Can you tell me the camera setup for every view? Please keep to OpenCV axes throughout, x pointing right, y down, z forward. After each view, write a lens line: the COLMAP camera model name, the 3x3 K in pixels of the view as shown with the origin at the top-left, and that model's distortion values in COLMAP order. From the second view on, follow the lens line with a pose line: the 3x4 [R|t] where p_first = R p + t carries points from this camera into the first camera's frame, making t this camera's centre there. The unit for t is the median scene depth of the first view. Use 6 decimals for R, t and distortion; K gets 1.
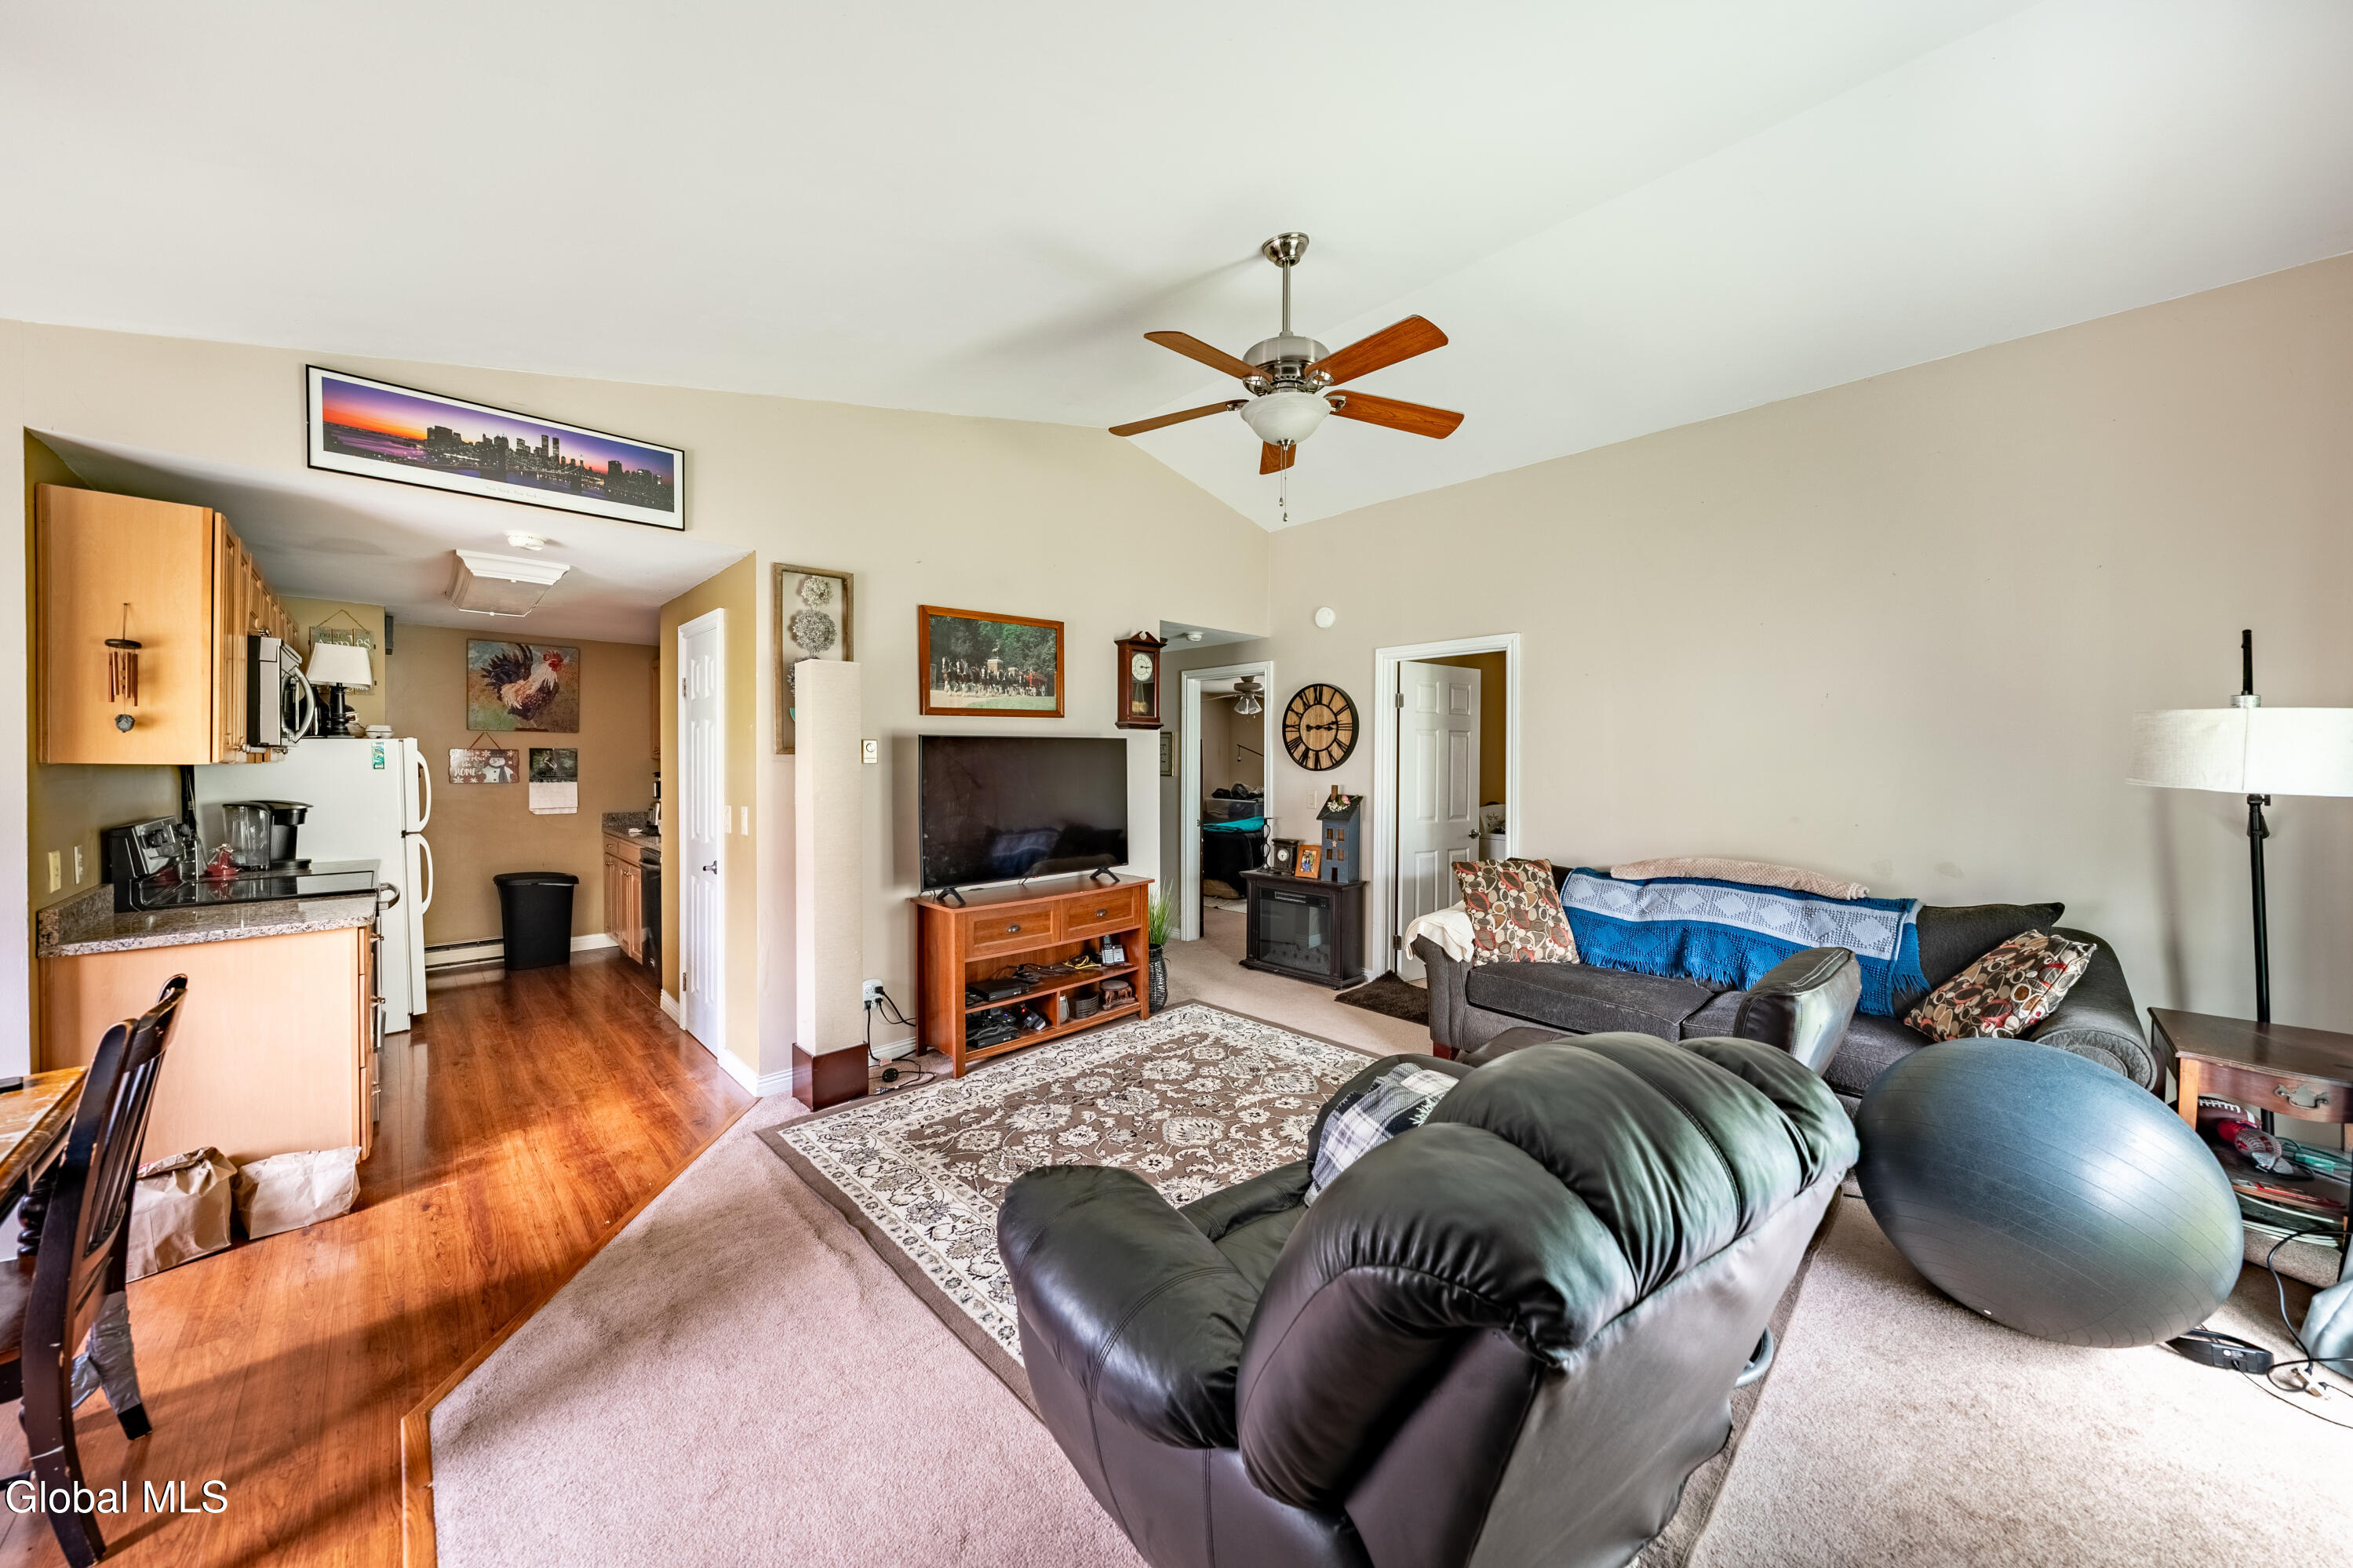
lens RADIAL K [[815.9, 0, 1181.9], [0, 815.9, 773.2], [0, 0, 1]] dist [-0.000503, -0.000051]
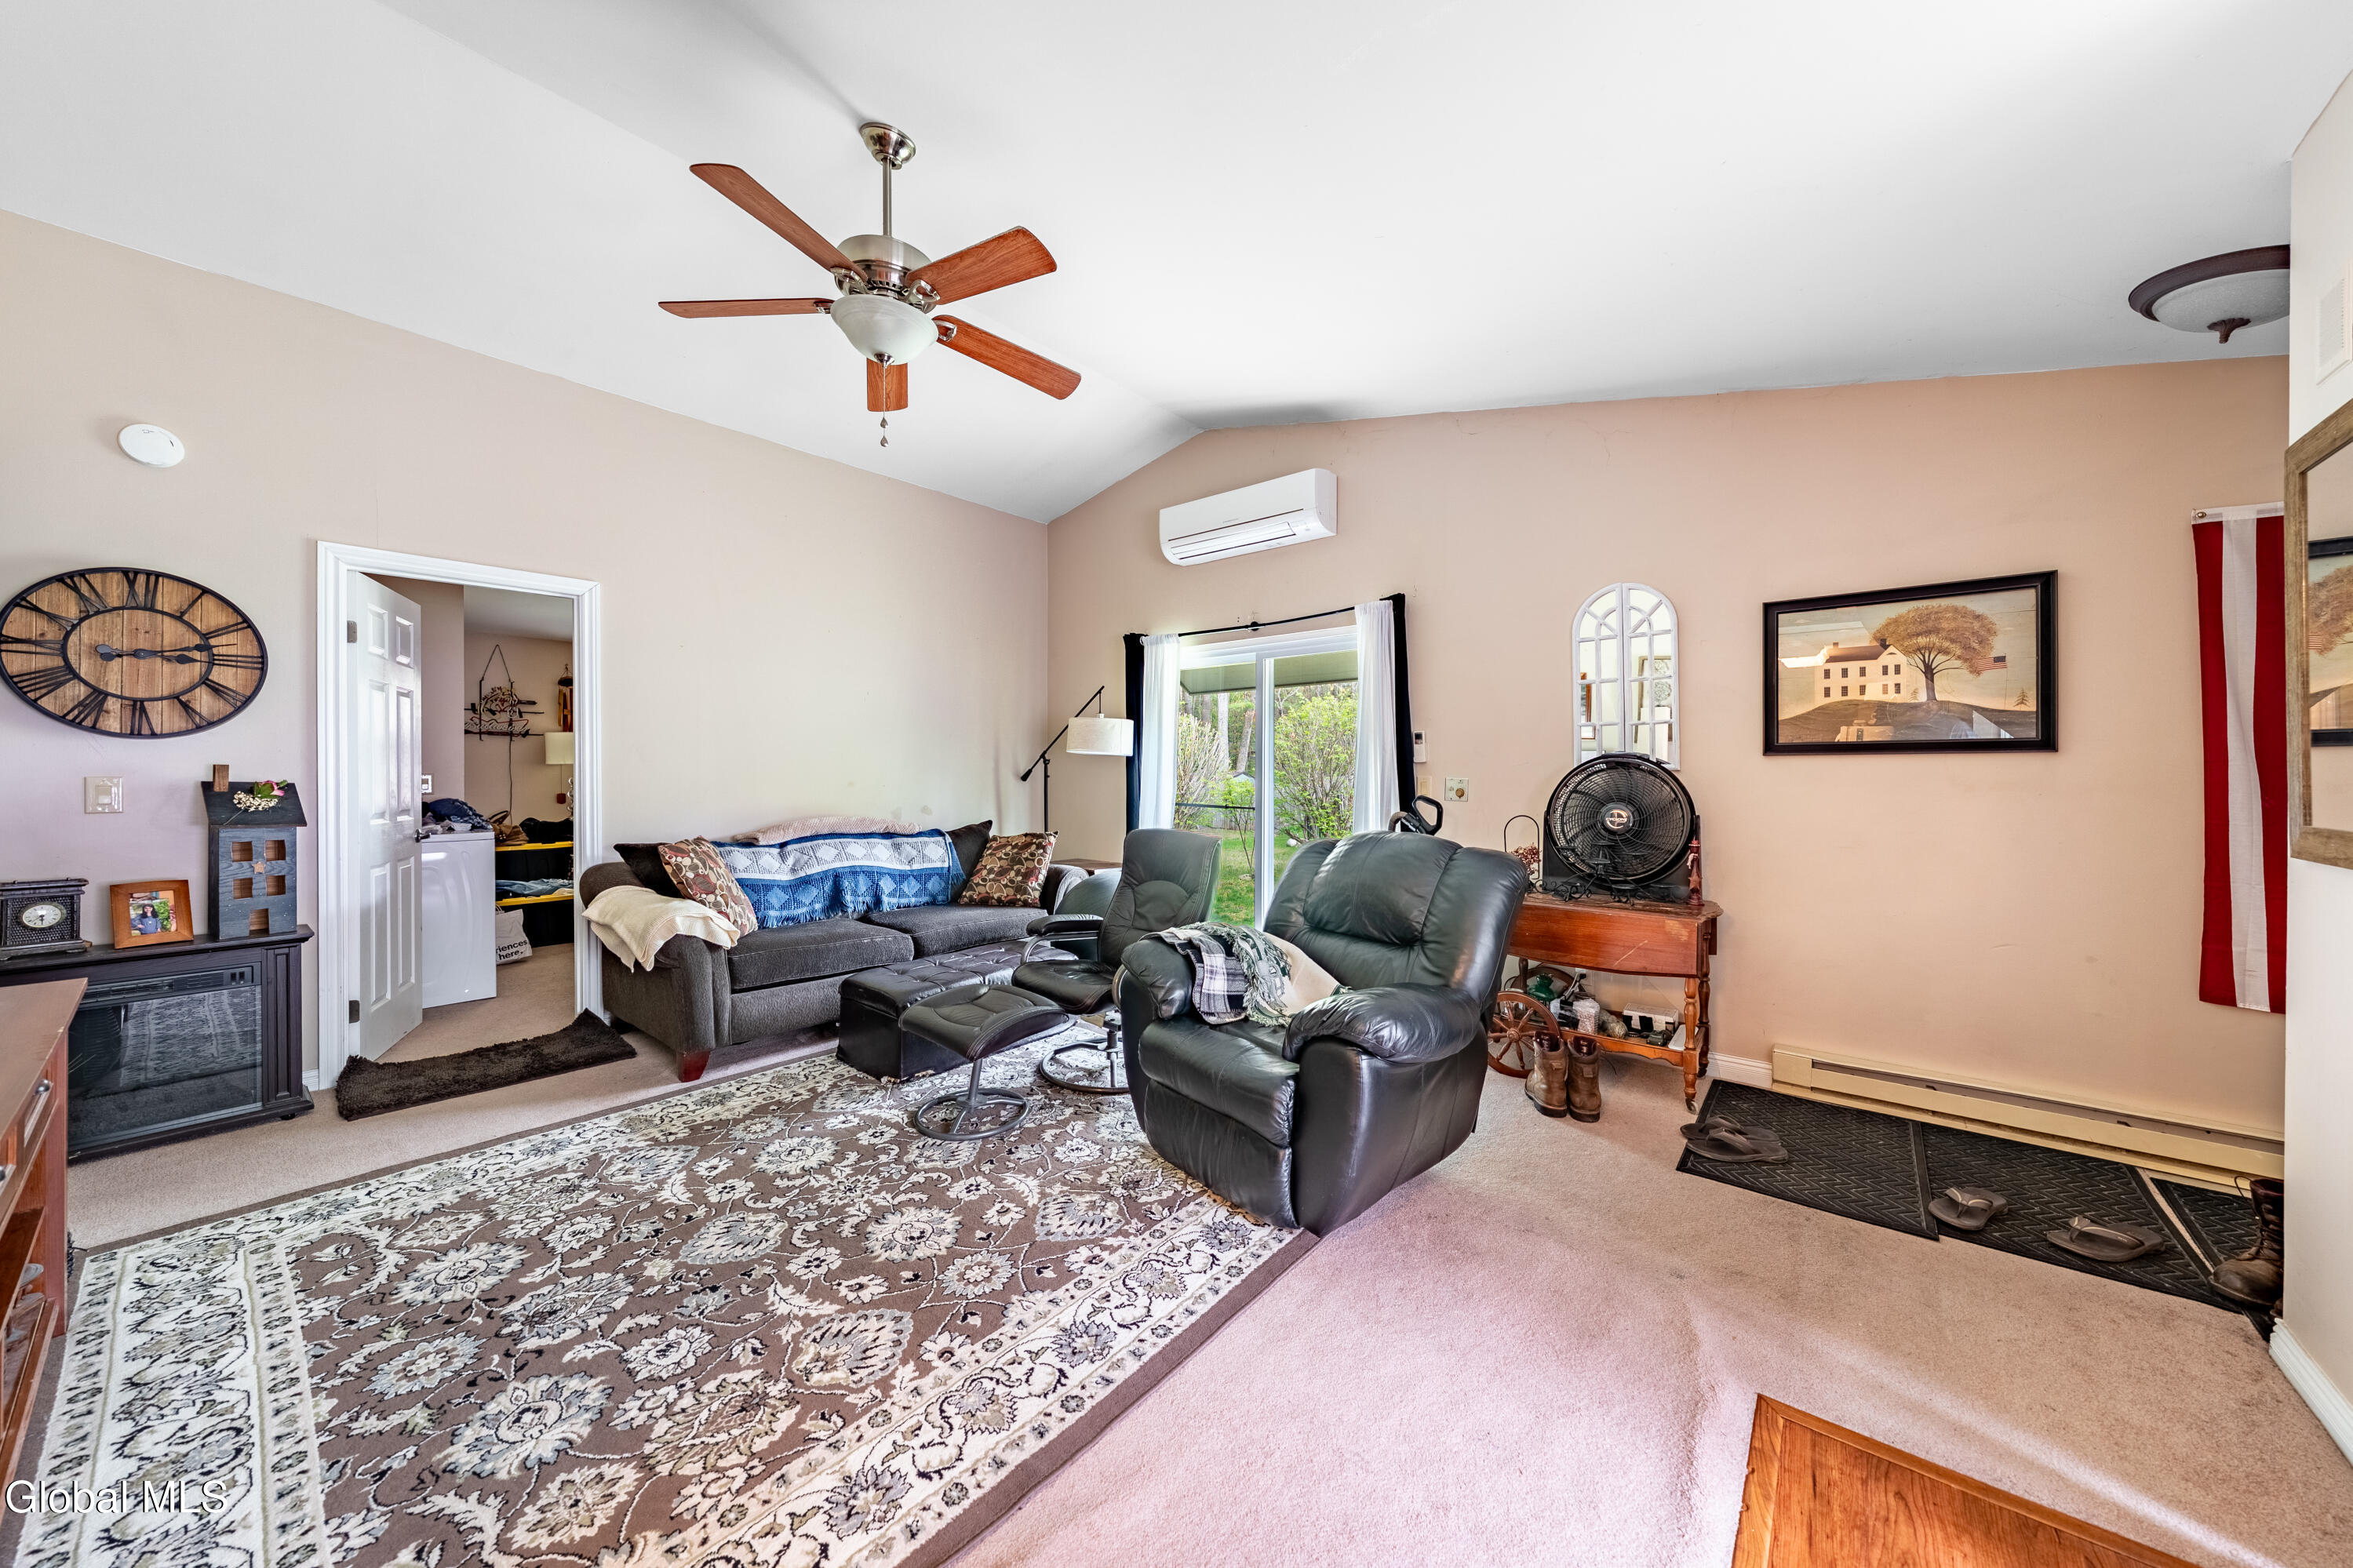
lens RADIAL K [[815.9, 0, 1182.4], [0, 815.9, 771.1], [0, 0, 1]] dist [-0.000503, -0.000051]
pose [[-0.107259, -0.003187, 0.994226, -0.595704], [0.012780, 0.999908, 0.004584, 0.034717], [-0.994149, 0.013198, -0.107209, 0.572244]]
